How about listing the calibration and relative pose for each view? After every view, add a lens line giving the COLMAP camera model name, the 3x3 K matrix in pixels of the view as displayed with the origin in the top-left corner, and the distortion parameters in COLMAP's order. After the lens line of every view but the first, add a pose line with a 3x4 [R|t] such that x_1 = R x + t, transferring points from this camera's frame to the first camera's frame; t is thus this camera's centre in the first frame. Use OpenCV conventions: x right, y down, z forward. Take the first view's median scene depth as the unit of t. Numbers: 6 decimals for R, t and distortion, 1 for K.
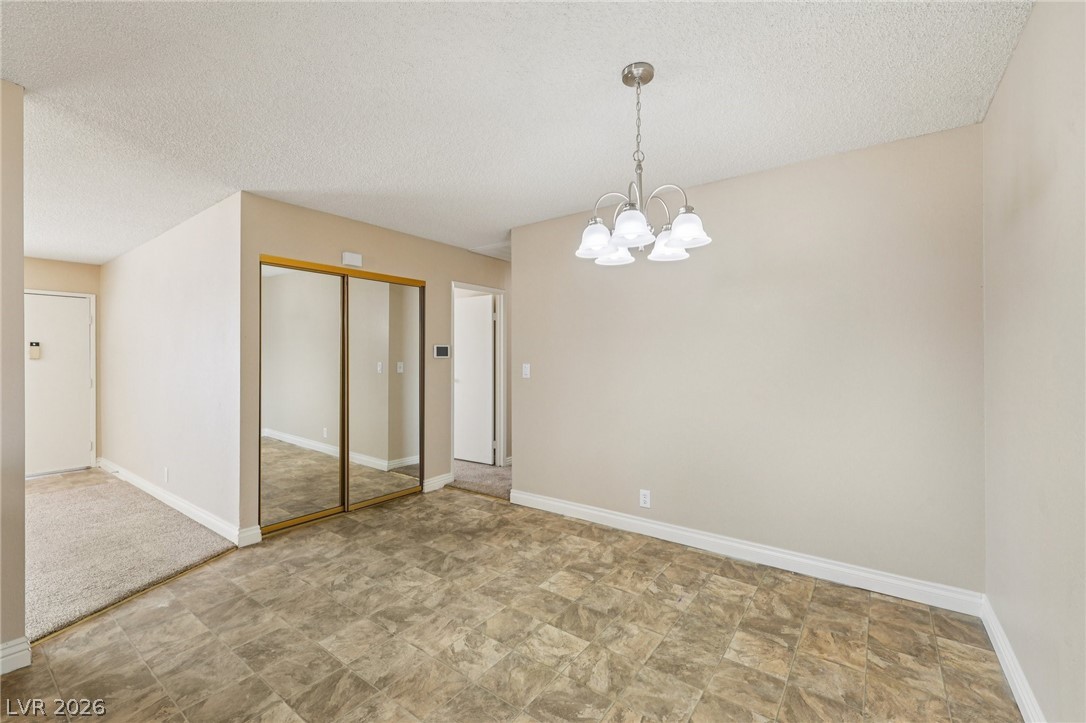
lens RADIAL K [[456.0, 0, 538.3], [0, 456.0, 359.2], [0, 0, 1]] dist [0.001563, -0.000019]
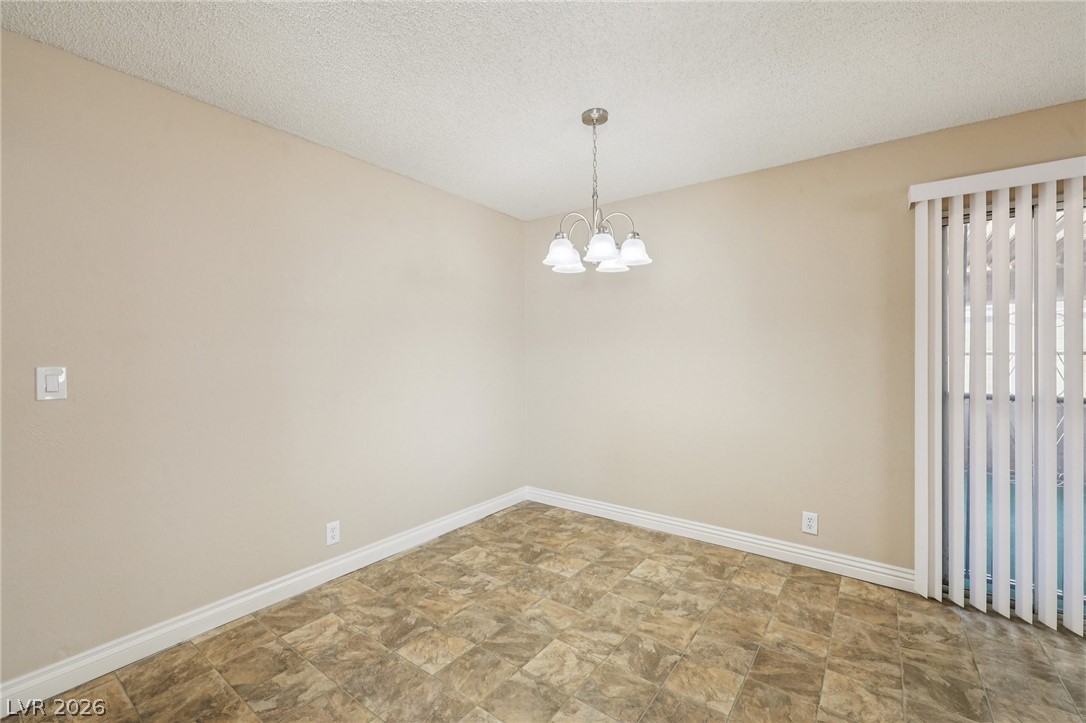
lens RADIAL K [[456.0, 0, 538.9], [0, 456.0, 354.1], [0, 0, 1]] dist [0.001563, -0.000019]
pose [[0.002877, -0.000559, 0.999996, -0.777370], [0.003117, 0.999995, 0.000550, -0.002321], [-0.999991, 0.003115, 0.002879, 0.906126]]
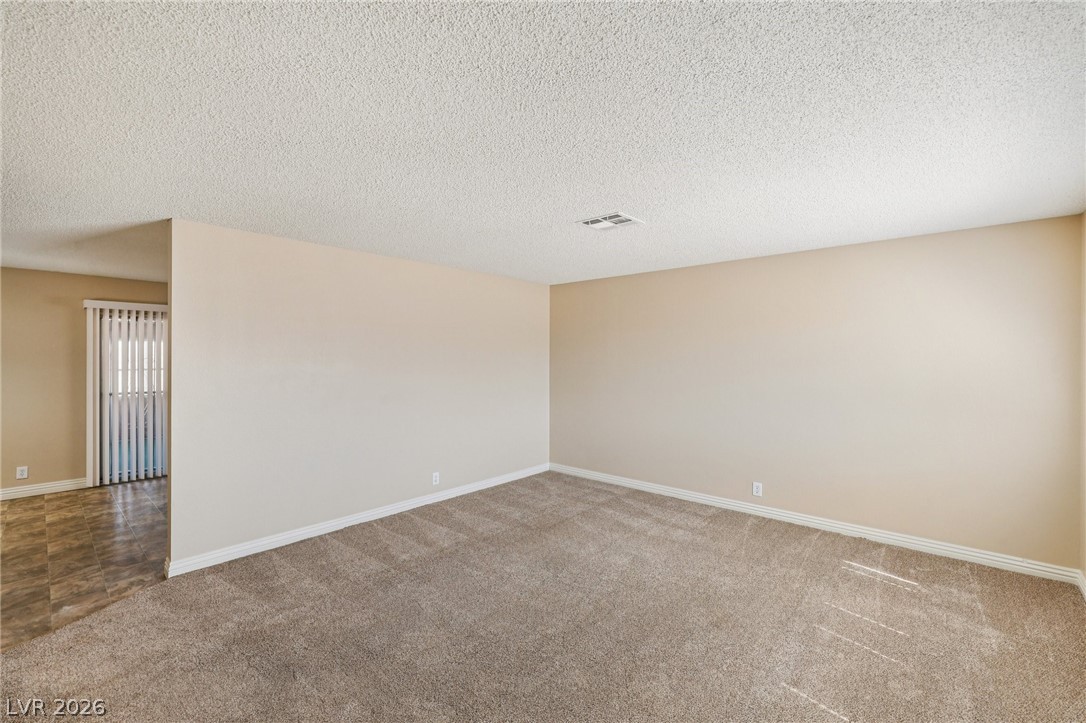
lens RADIAL K [[456.0, 0, 541.0], [0, 456.0, 359.6], [0, 0, 1]] dist [0.001563, -0.000019]
pose [[-0.995815, 0.001009, 0.091388, -2.173171], [0.001233, 0.999996, 0.002390, -0.086481], [-0.091385, 0.002493, -0.995813, 2.091198]]
